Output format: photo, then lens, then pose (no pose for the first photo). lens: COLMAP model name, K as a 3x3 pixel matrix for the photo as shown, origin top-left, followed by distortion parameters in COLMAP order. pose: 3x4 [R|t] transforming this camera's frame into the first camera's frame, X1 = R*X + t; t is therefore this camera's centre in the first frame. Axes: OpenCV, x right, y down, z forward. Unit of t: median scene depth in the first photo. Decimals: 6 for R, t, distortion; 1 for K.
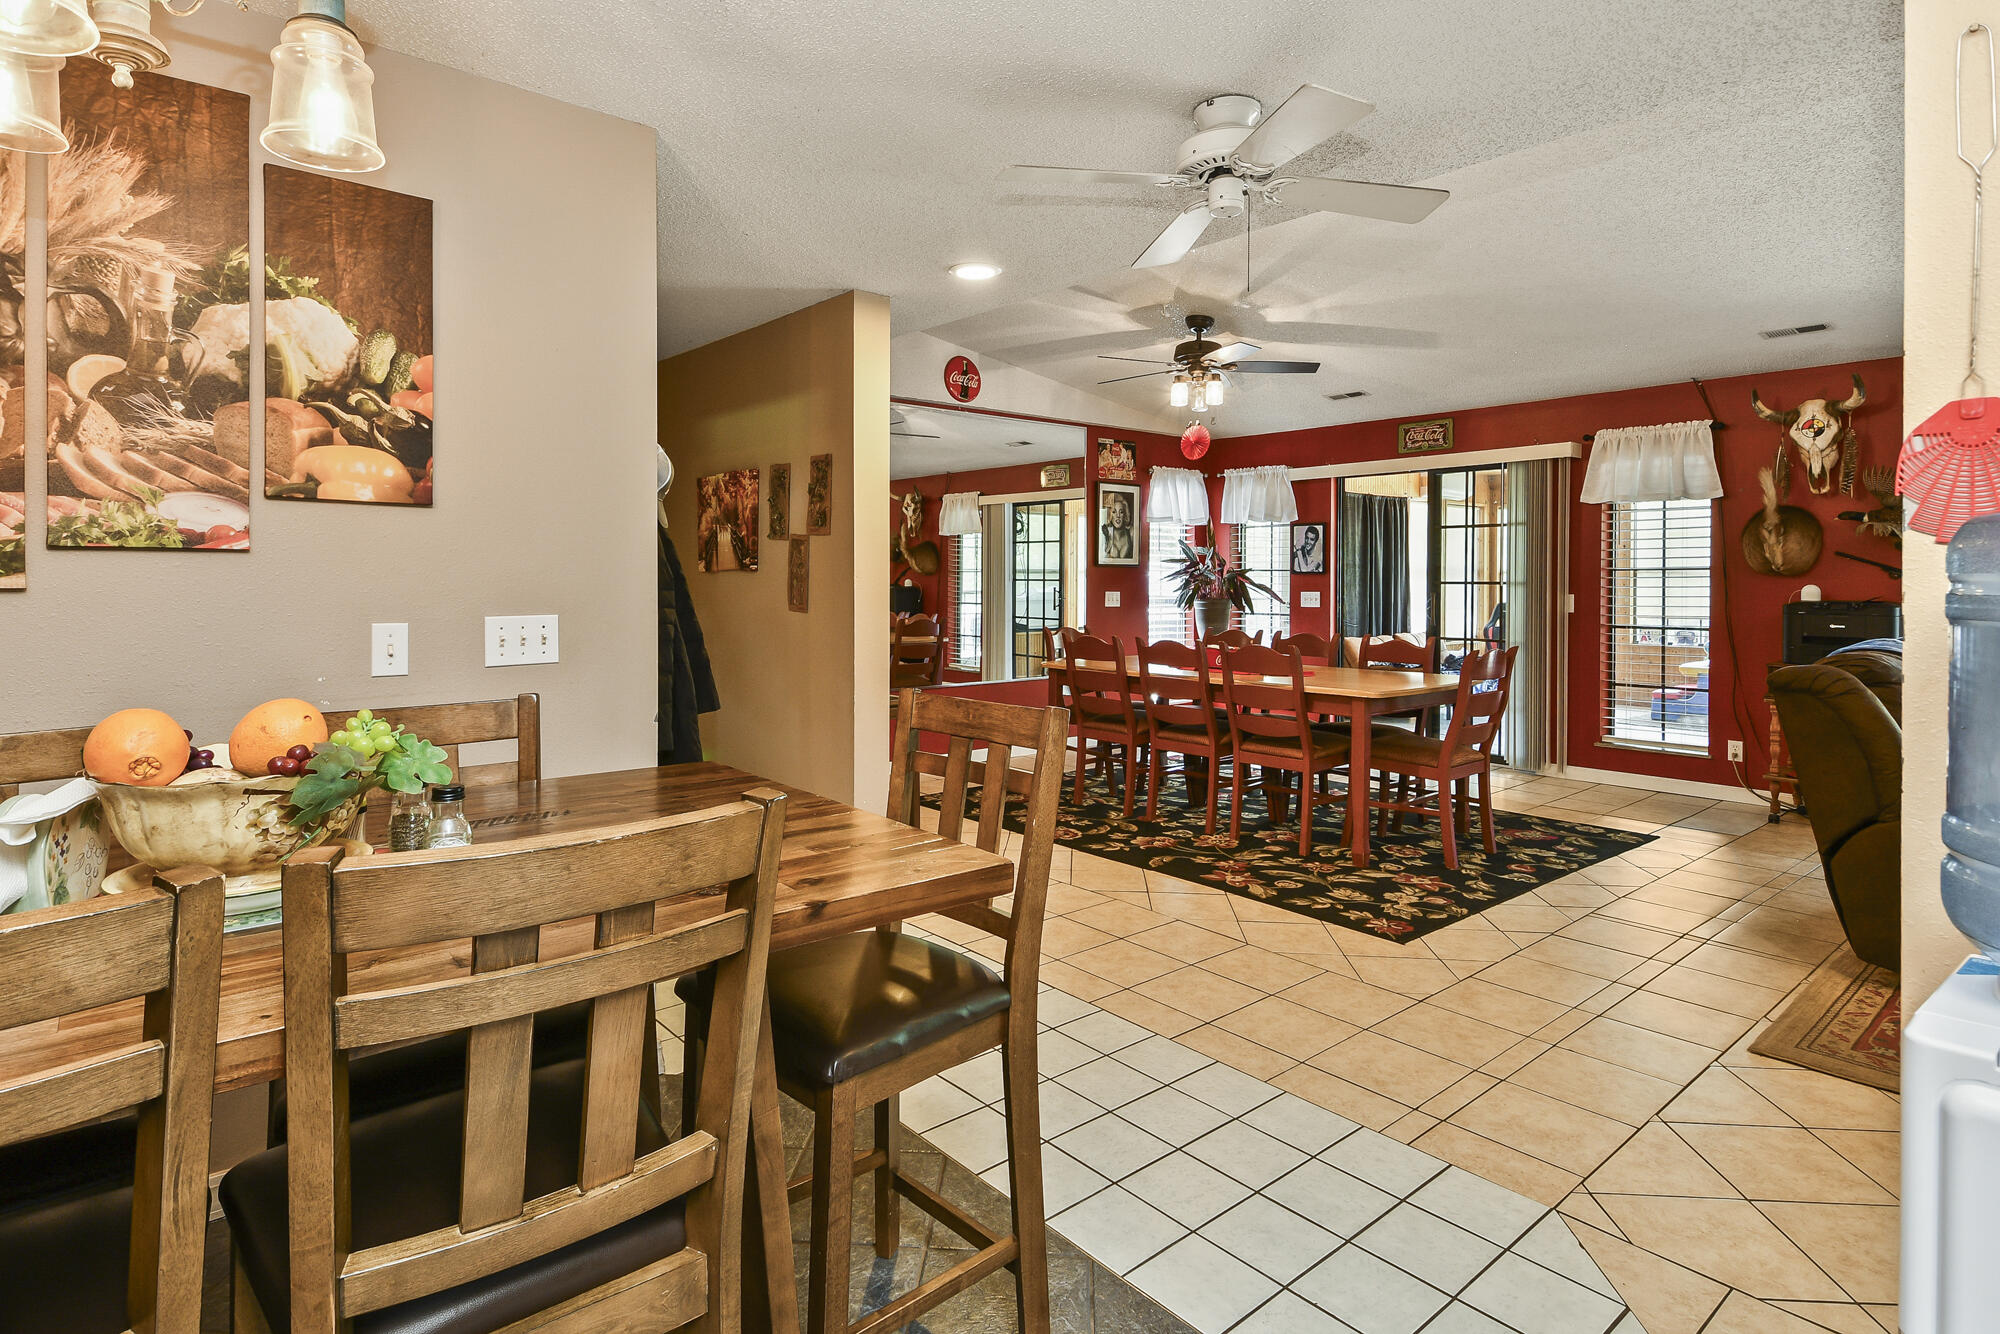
lens RADIAL K [[1031.2, 0, 982.1], [0, 1031.2, 581.7], [0, 0, 1]] dist [0.022232, -0.015989]
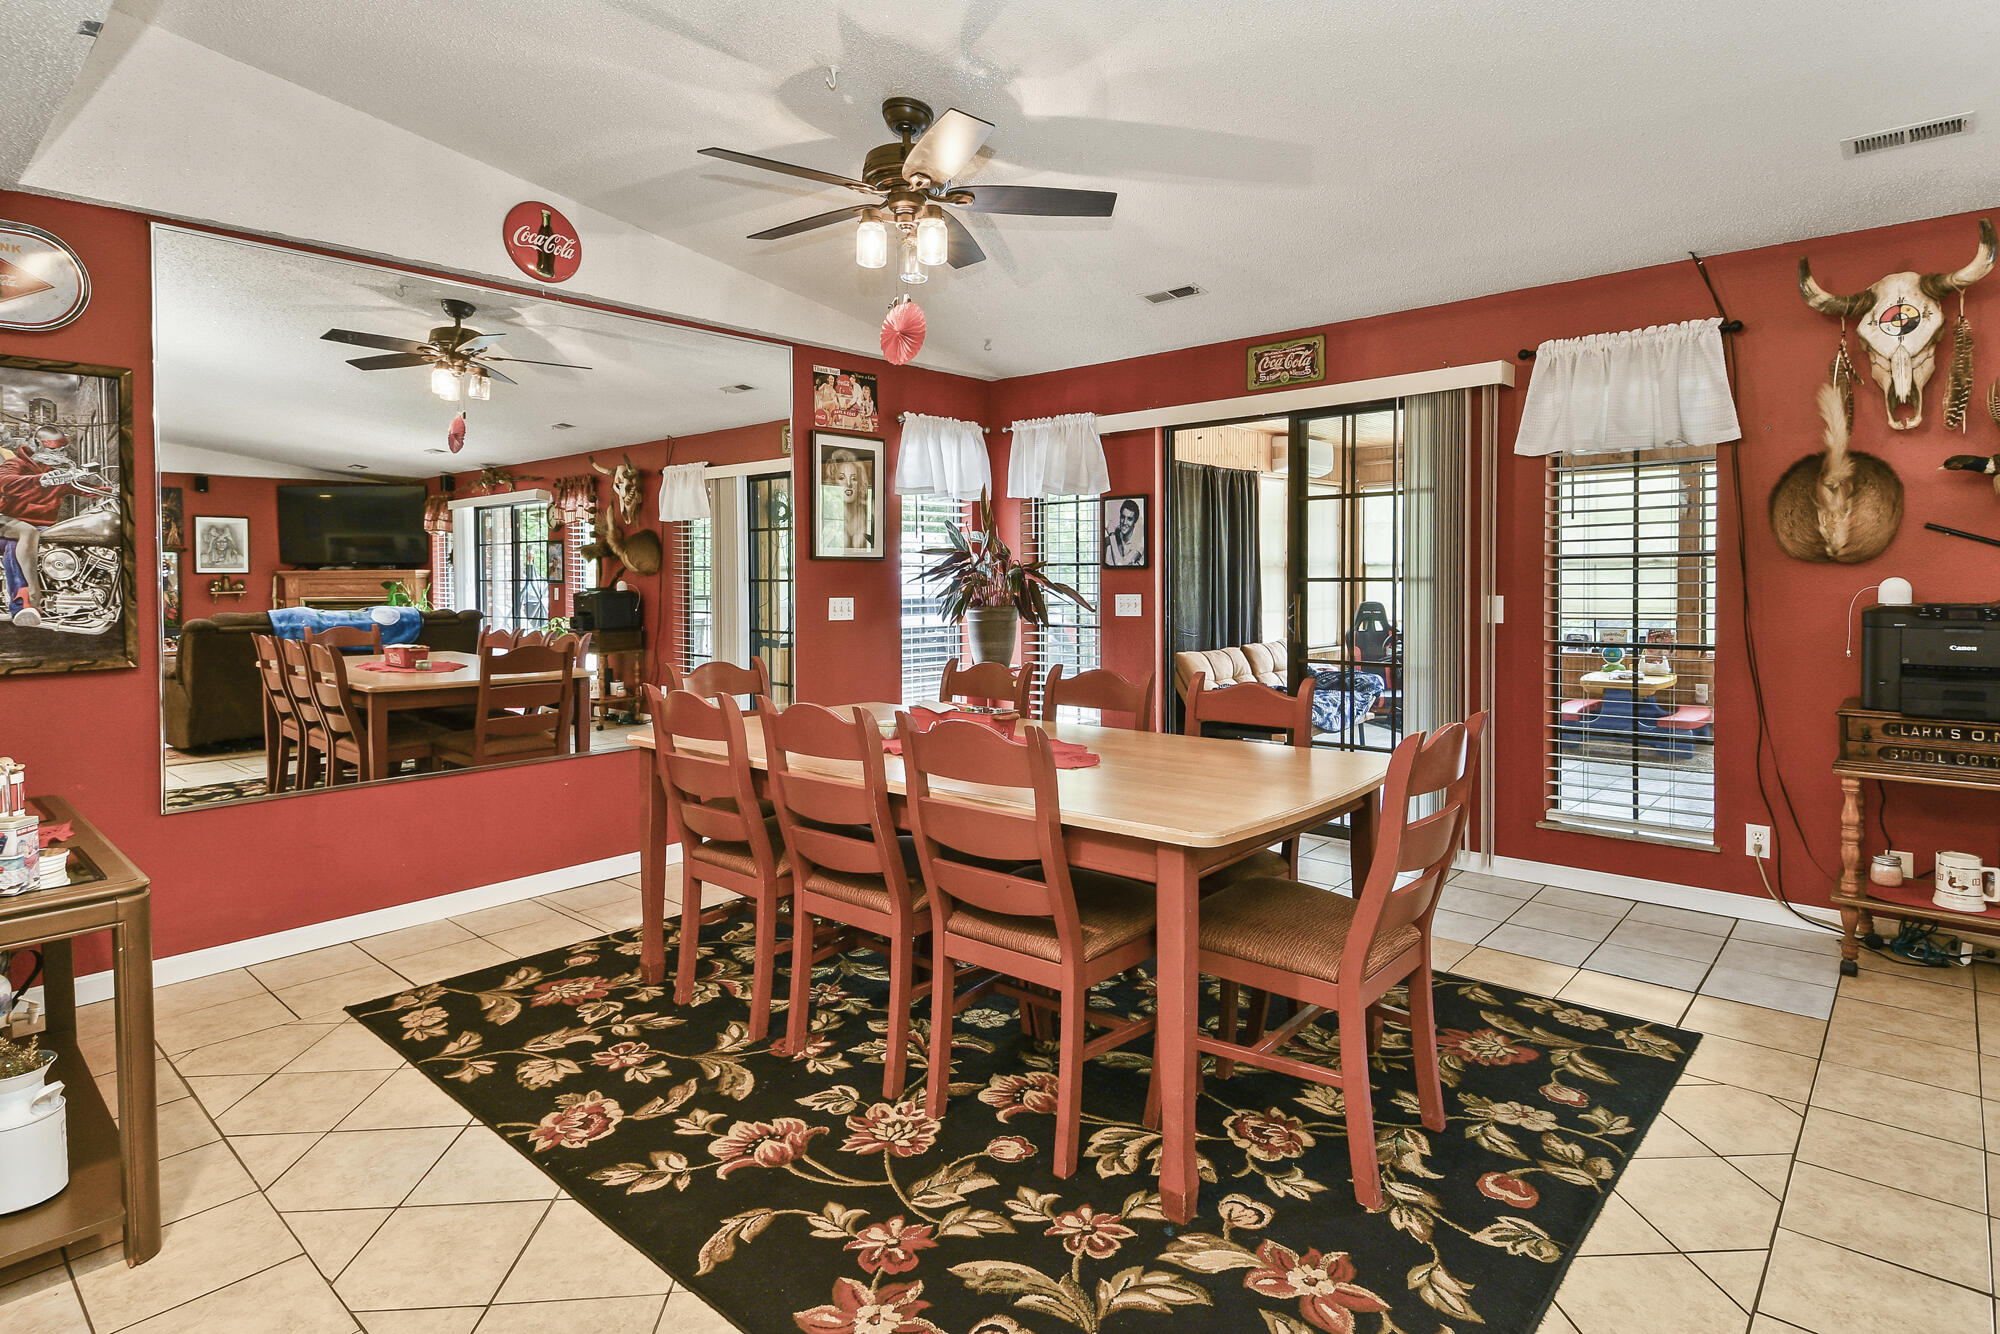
lens RADIAL K [[1038.8, 0, 992.5], [0, 1038.8, 603.1], [0, 0, 1]] dist [0.024479, -0.016399]
pose [[0.989530, -0.013779, 0.143667, 0.139019], [0.010603, 0.999683, 0.022853, -0.001374], [-0.143937, -0.021091, 0.989362, 0.351425]]
